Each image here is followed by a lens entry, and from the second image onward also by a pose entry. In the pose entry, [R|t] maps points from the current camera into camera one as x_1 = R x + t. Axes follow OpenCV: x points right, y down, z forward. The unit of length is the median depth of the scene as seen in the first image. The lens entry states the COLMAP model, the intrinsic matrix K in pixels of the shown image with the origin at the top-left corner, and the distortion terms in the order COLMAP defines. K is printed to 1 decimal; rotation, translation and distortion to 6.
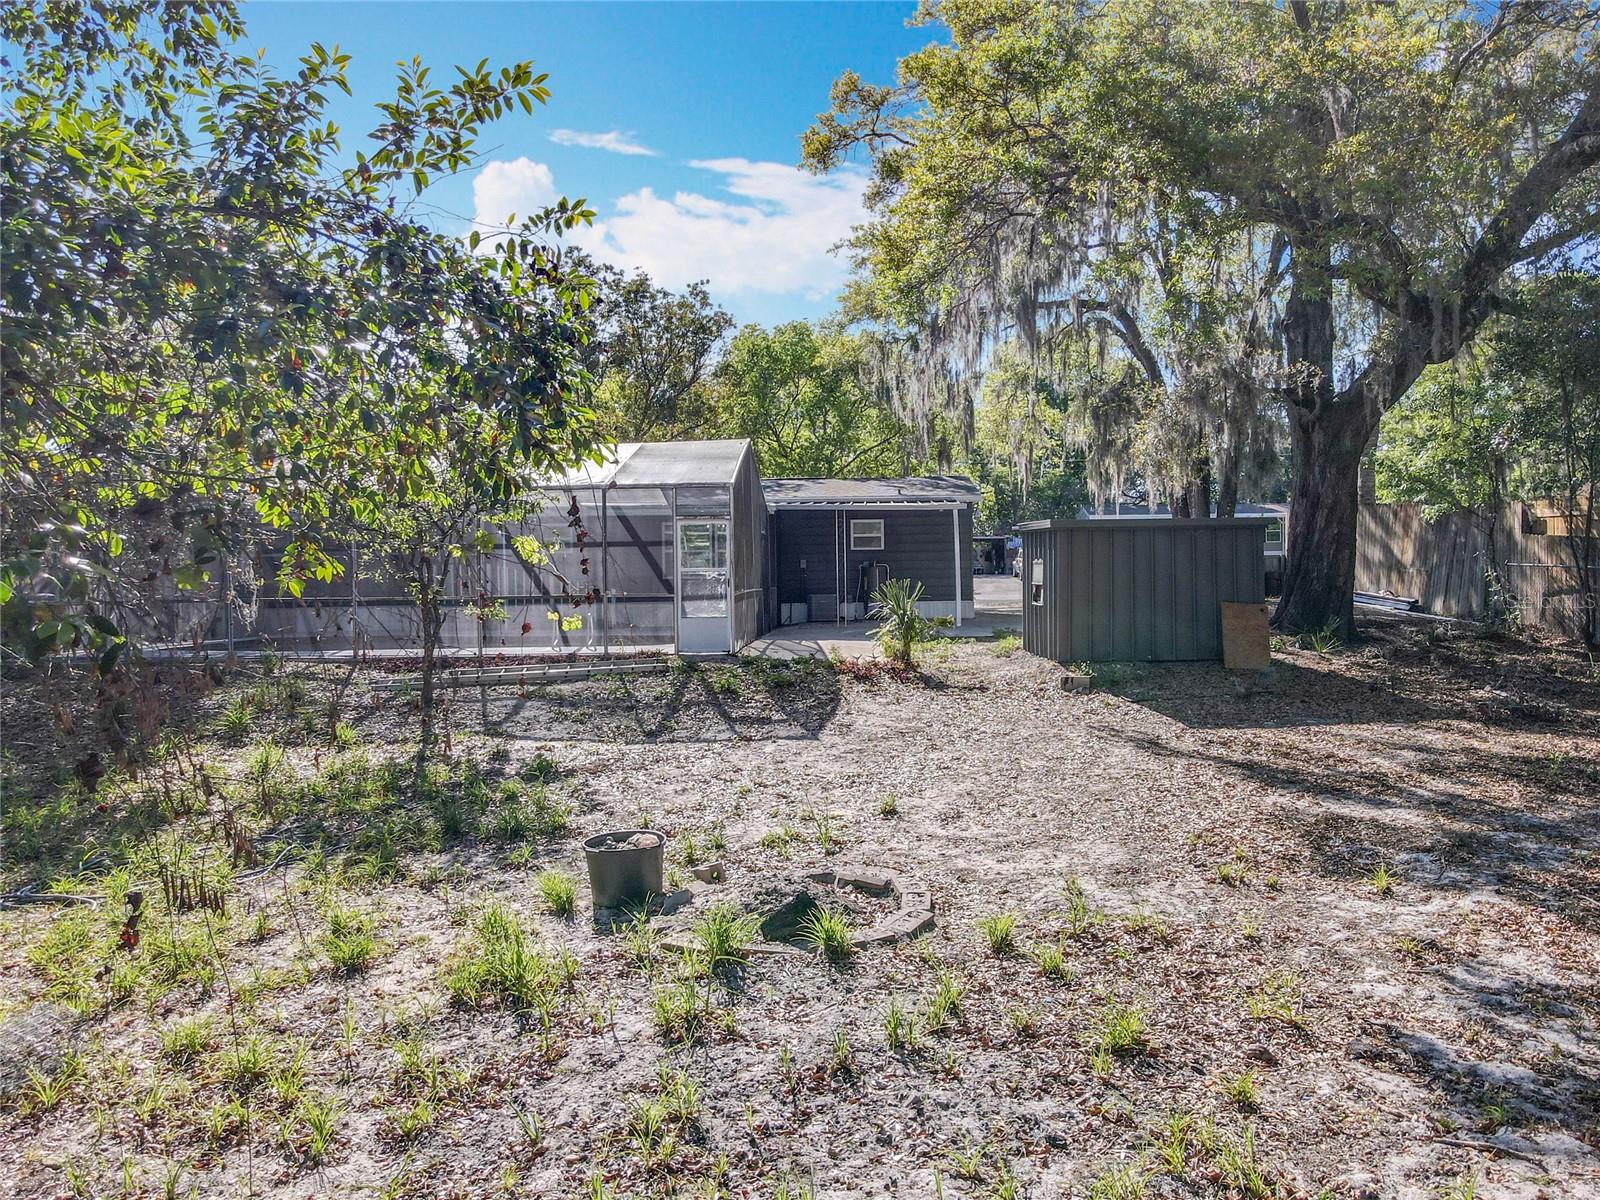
lens RADIAL K [[1147.4, 0, 800.0], [0, 1147.4, 600.0], [0, 0, 1]] dist [0.007393, -0.004482]
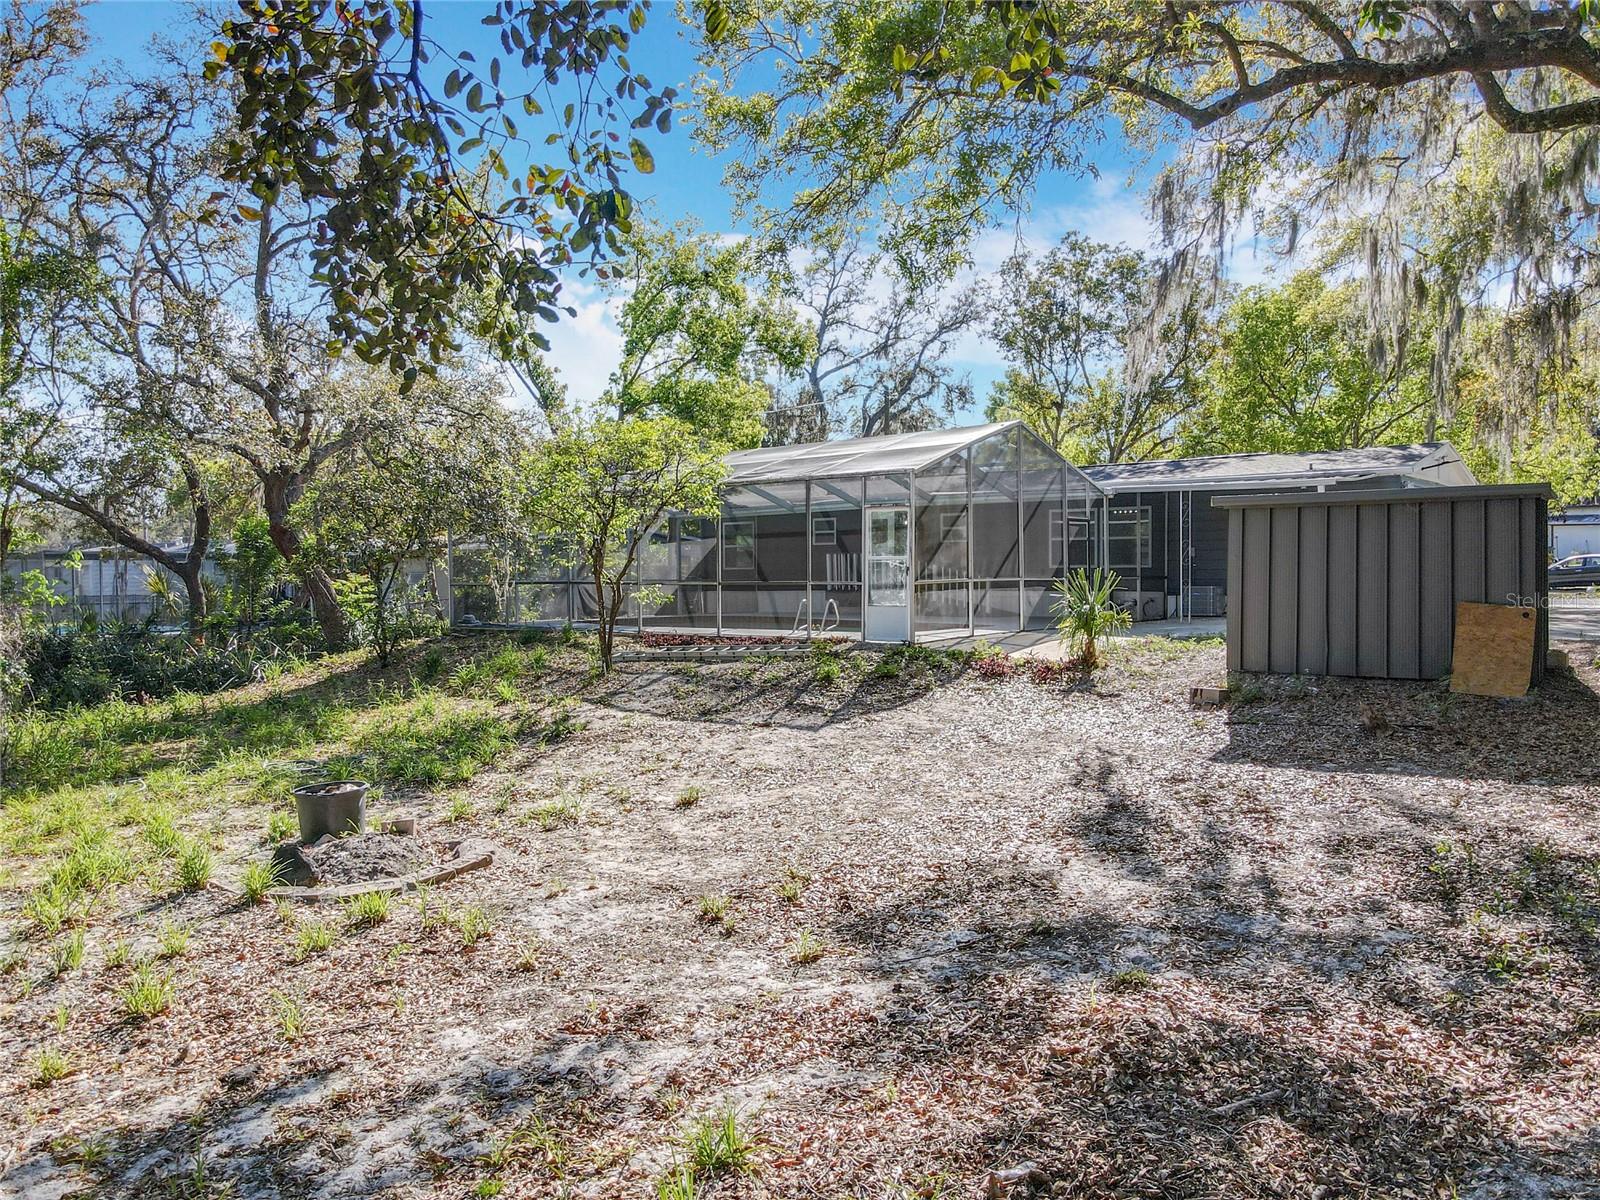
lens RADIAL K [[1119.9, 0, 735.5], [0, 1119.9, 588.7], [0, 0, 1]] dist [0.019024, 0.002513]
pose [[0.811746, 0.014121, -0.583840, 1.010996], [-0.014336, 0.999888, 0.004252, -0.006456], [0.583835, 0.004918, 0.811857, 0.373029]]
